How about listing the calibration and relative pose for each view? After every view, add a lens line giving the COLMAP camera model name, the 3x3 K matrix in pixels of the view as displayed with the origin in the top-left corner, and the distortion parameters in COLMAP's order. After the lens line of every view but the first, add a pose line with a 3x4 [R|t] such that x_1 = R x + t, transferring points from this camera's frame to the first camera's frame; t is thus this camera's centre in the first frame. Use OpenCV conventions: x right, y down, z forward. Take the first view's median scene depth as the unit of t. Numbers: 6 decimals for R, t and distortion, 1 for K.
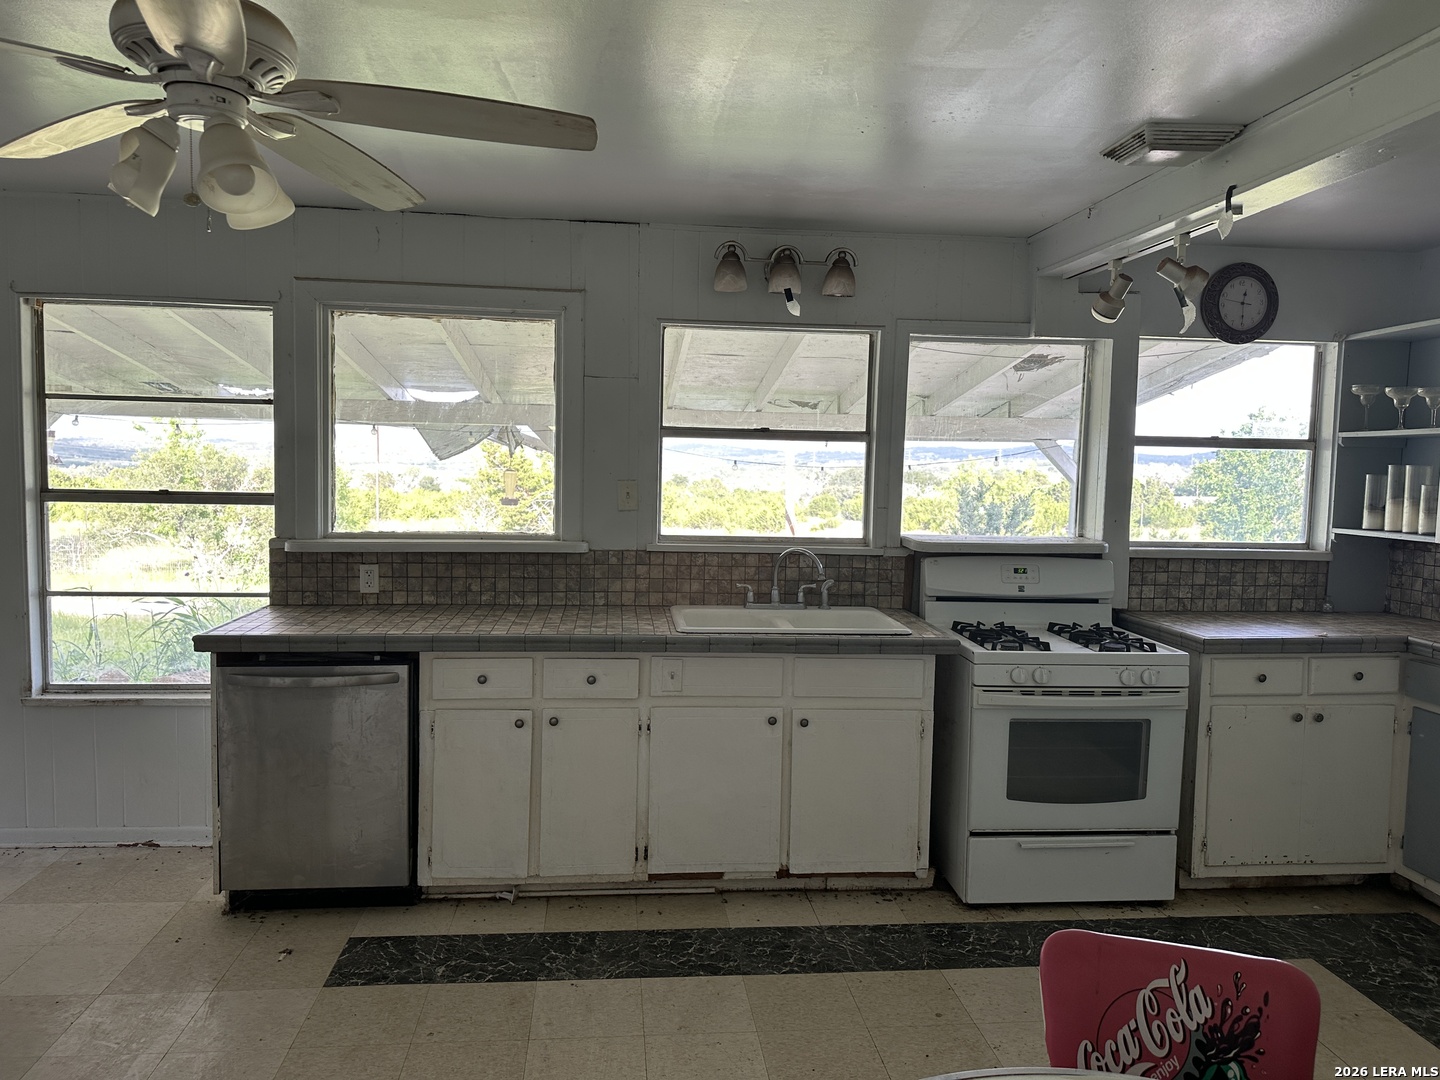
lens RADIAL K [[1006.5, 0, 703.3], [0, 1006.5, 529.1], [0, 0, 1]] dist [0.091778, -0.115988]
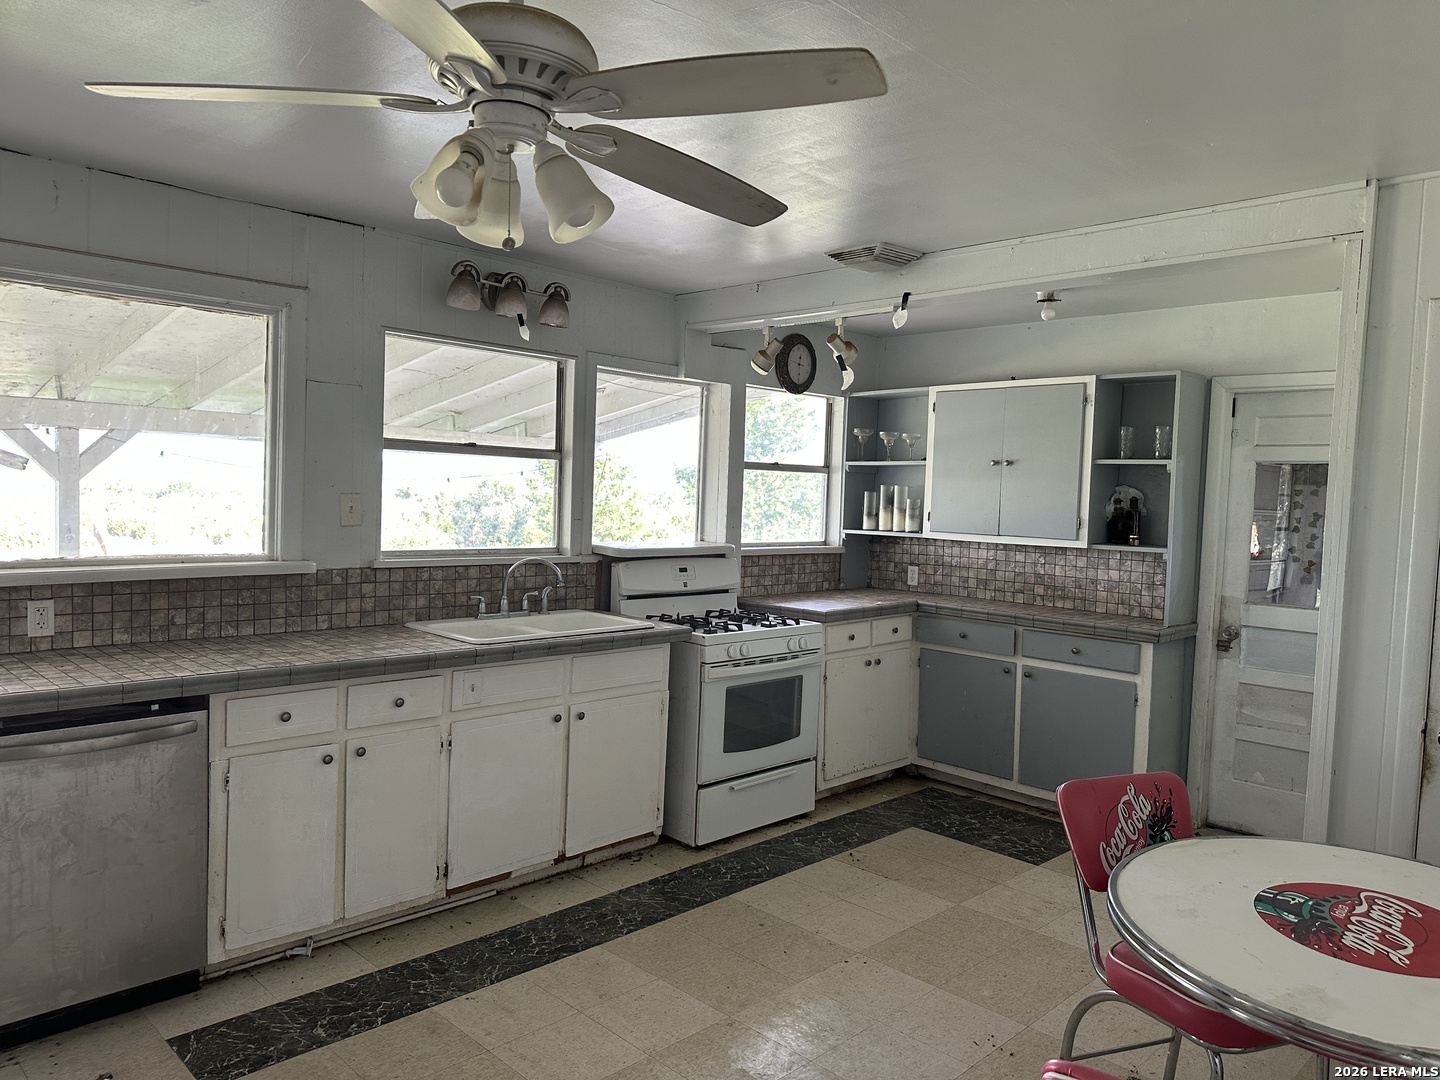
lens RADIAL K [[1000.0, 0, 724.7], [0, 1000.0, 538.9], [0, 0, 1]] dist [0.165080, -0.332085]
pose [[0.770104, -0.027038, 0.637346, -0.432250], [0.027634, 0.999577, 0.009015, -0.005702], [-0.637320, 0.010670, 0.770525, 0.048801]]
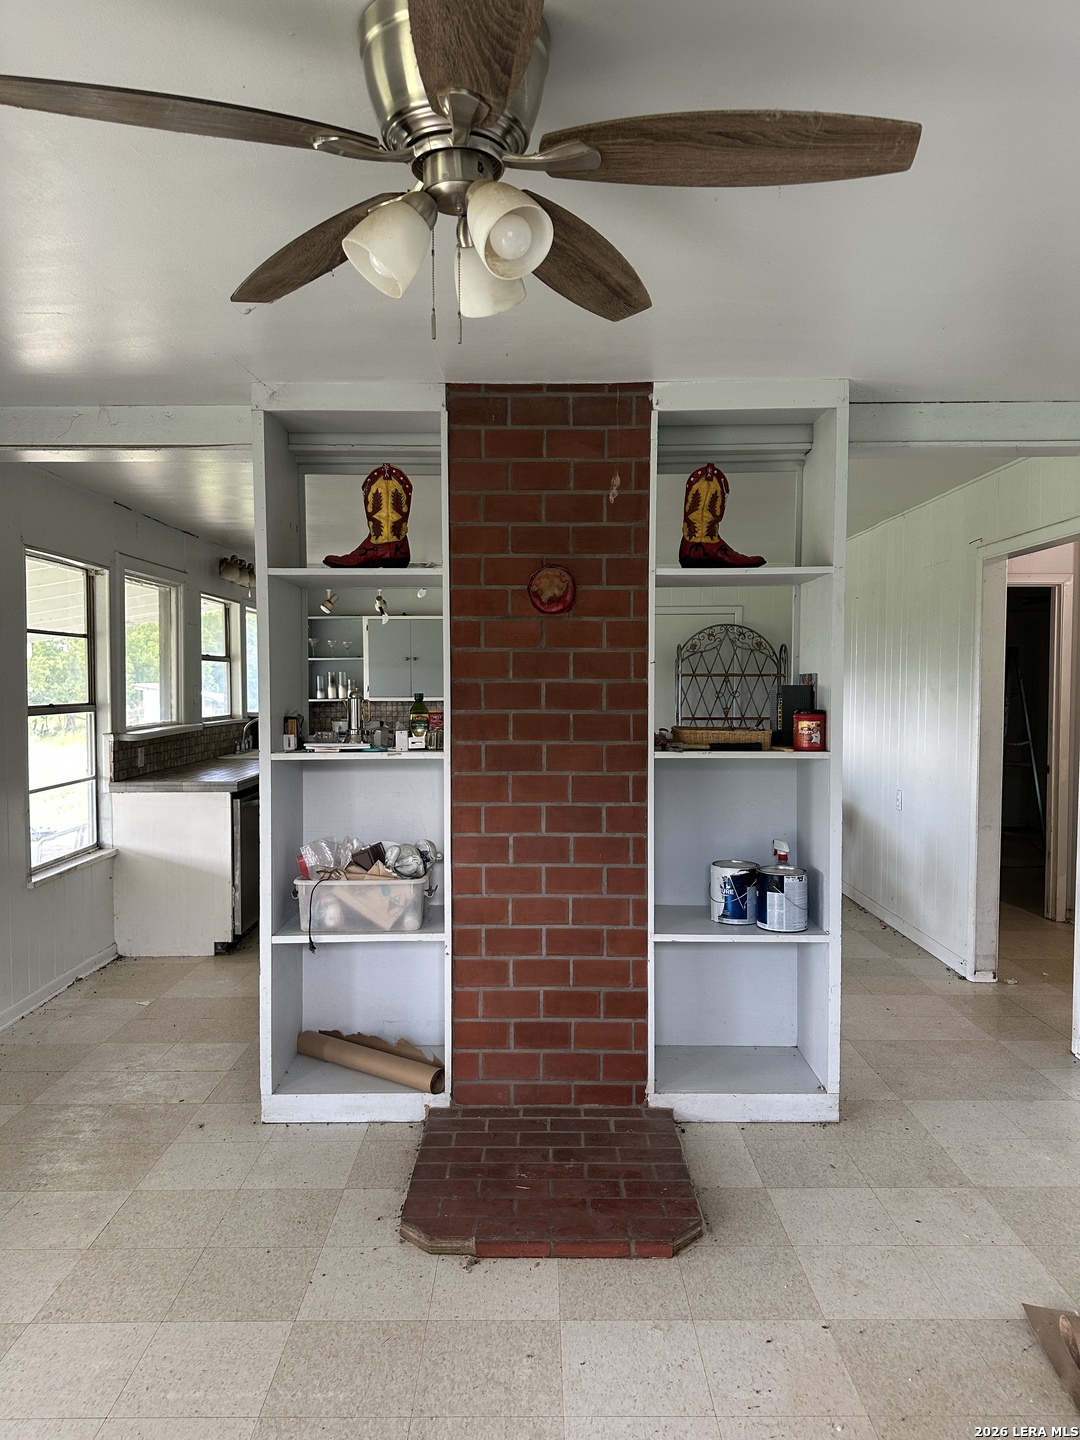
lens RADIAL K [[1000.0, 0, 539.0], [0, 1000.0, 715.8], [0, 0, 1]] dist [0.165080, -0.332085]
pose [[0.096622, -0.057522, 0.993658, -1.777519], [0.074900, 0.995918, 0.050370, -0.043537], [-0.992499, 0.069558, 0.100536, 0.279422]]
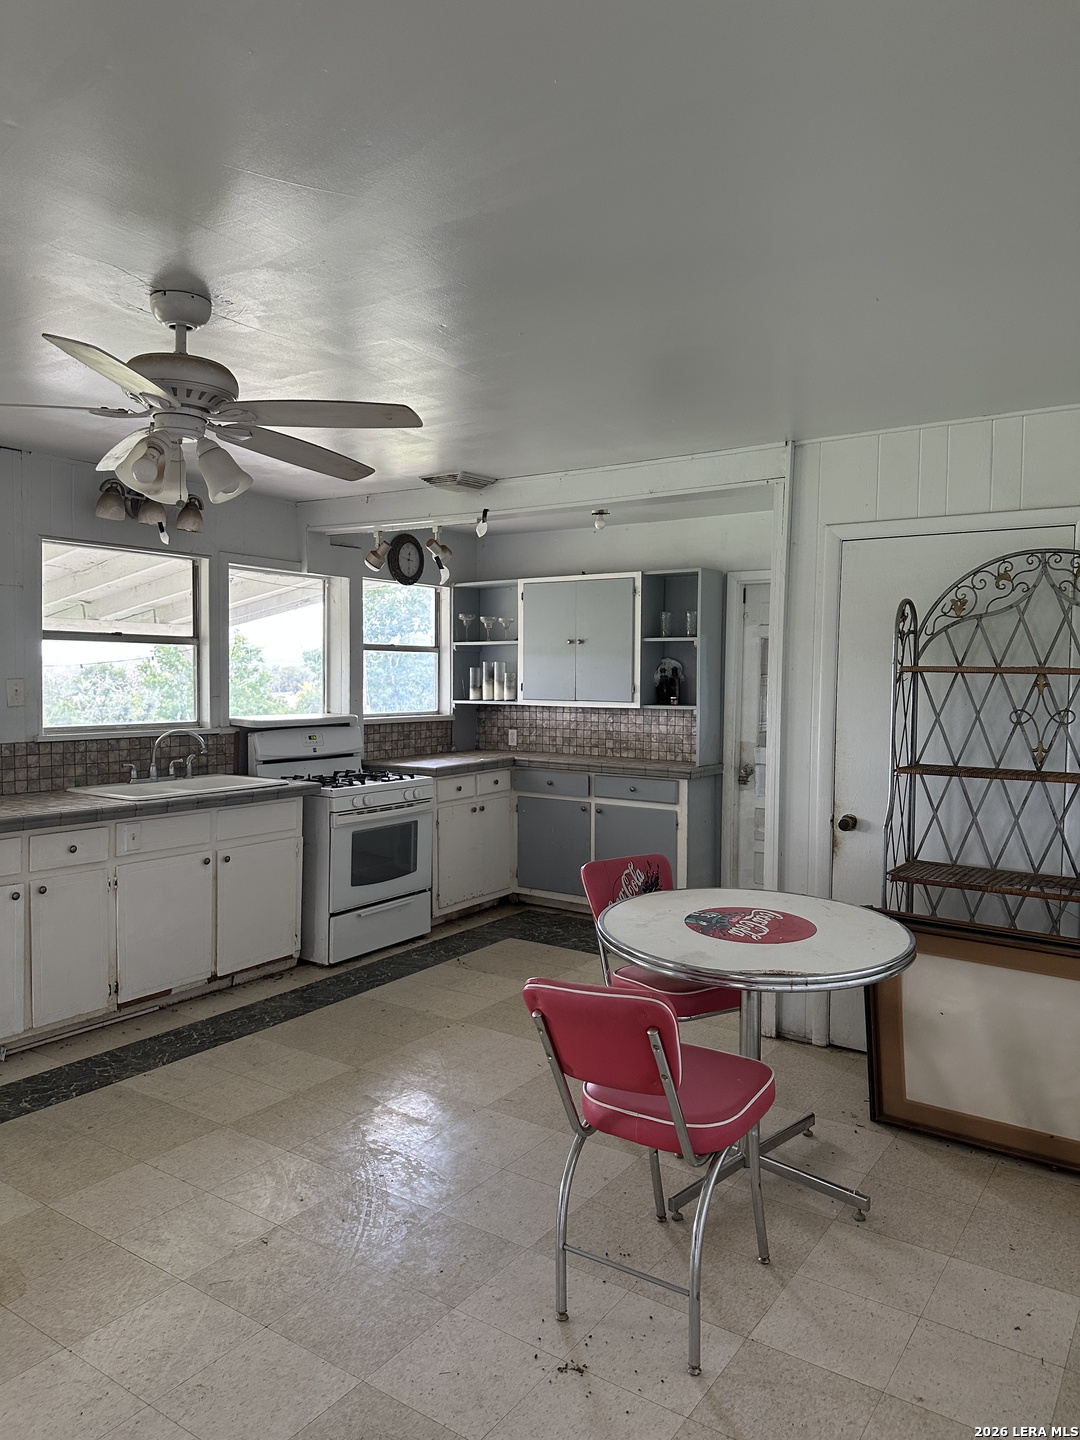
lens RADIAL K [[1000.0, 0, 539.0], [0, 1000.0, 715.8], [0, 0, 1]] dist [0.165080, -0.332085]
pose [[0.643487, -0.049073, 0.763882, -0.585258], [0.058510, 0.998177, 0.014837, 0.008855], [-0.763217, 0.035147, 0.645185, -0.157119]]
